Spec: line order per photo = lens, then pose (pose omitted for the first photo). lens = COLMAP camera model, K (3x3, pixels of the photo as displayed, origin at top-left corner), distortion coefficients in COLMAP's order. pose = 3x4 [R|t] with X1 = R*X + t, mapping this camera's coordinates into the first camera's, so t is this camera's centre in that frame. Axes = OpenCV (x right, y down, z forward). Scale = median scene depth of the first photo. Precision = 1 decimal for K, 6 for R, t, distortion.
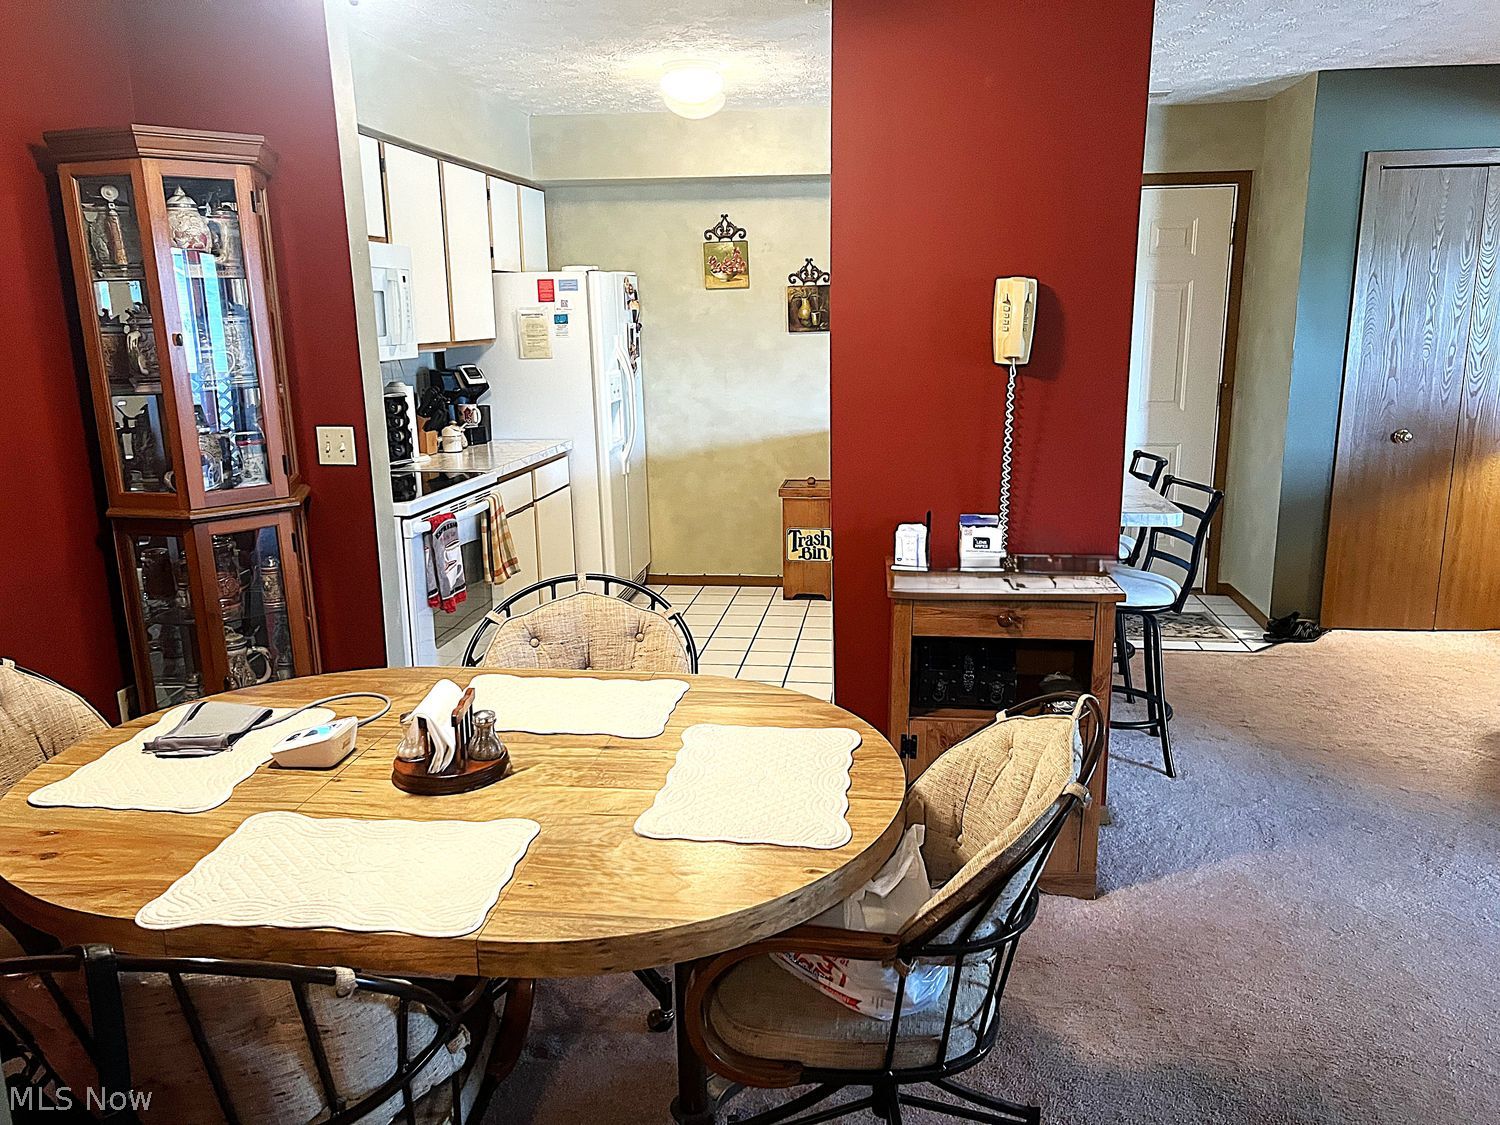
lens RADIAL K [[1120.9, 0, 751.2], [0, 1120.9, 566.9], [0, 0, 1]] dist [0.067387, -0.081911]
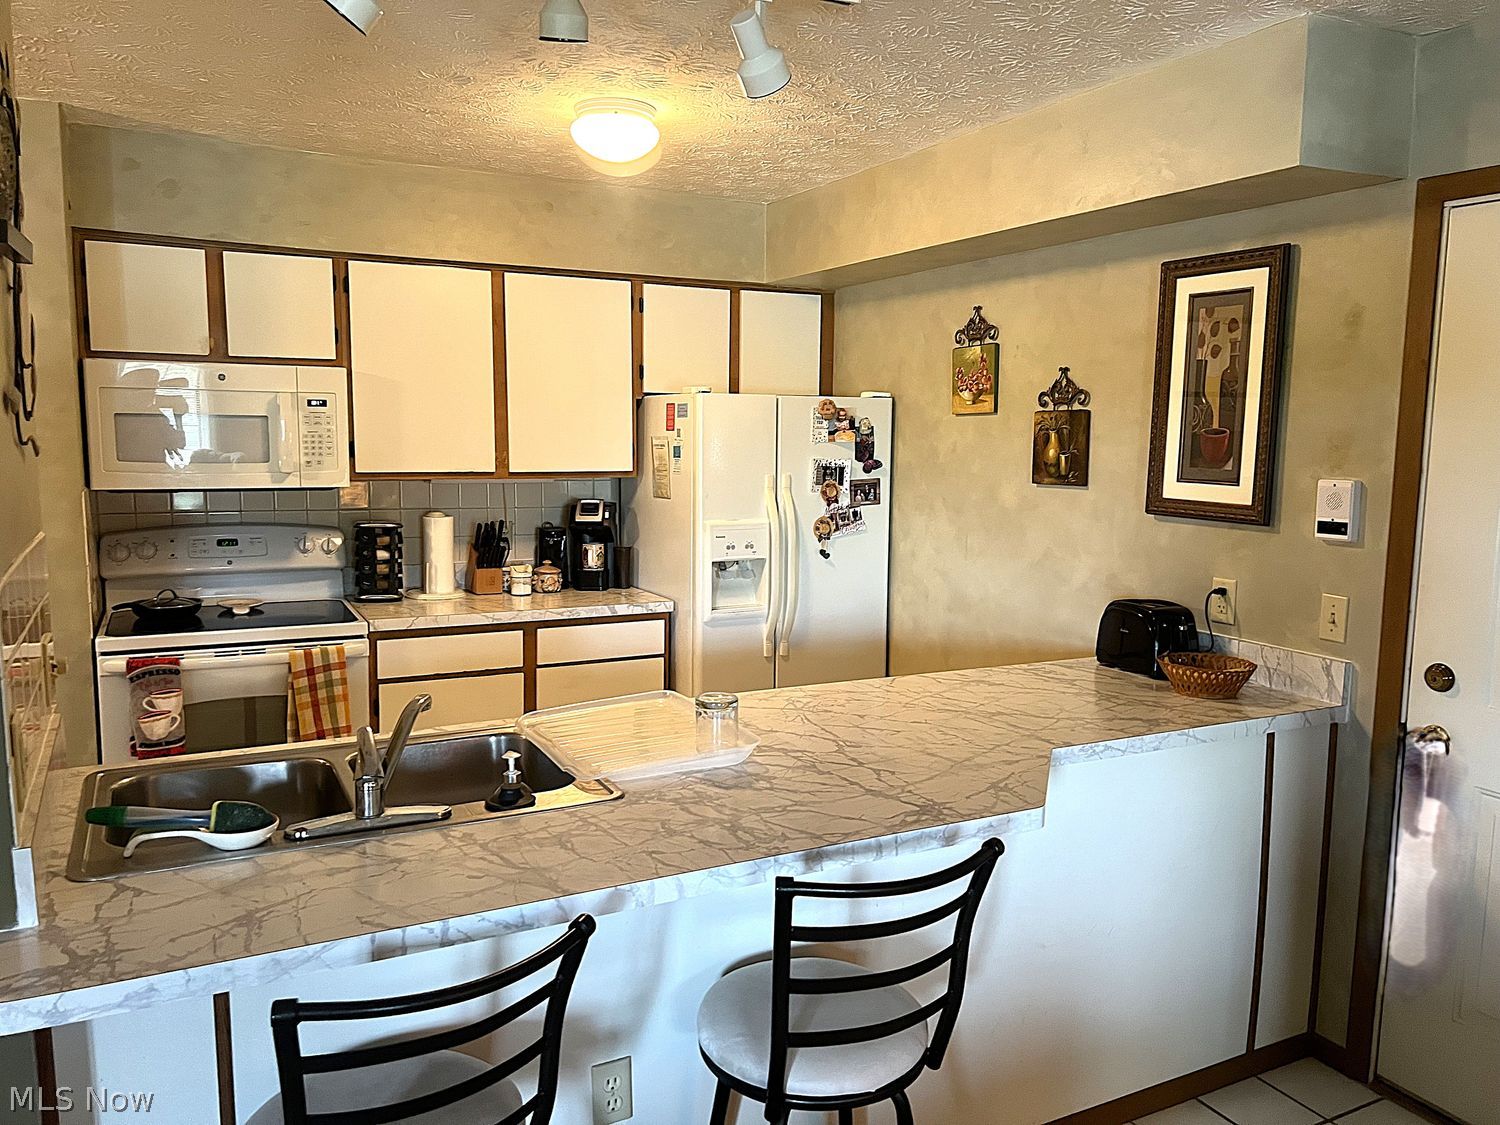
lens RADIAL K [[1120.9, 0, 750.1], [0, 1120.9, 576.8], [0, 0, 1]] dist [0.067387, -0.081911]
pose [[0.572563, 0.126991, -0.809966, 0.459679], [-0.198337, 0.980042, 0.013452, -0.136546], [0.795509, 0.152944, 0.586323, 0.521511]]
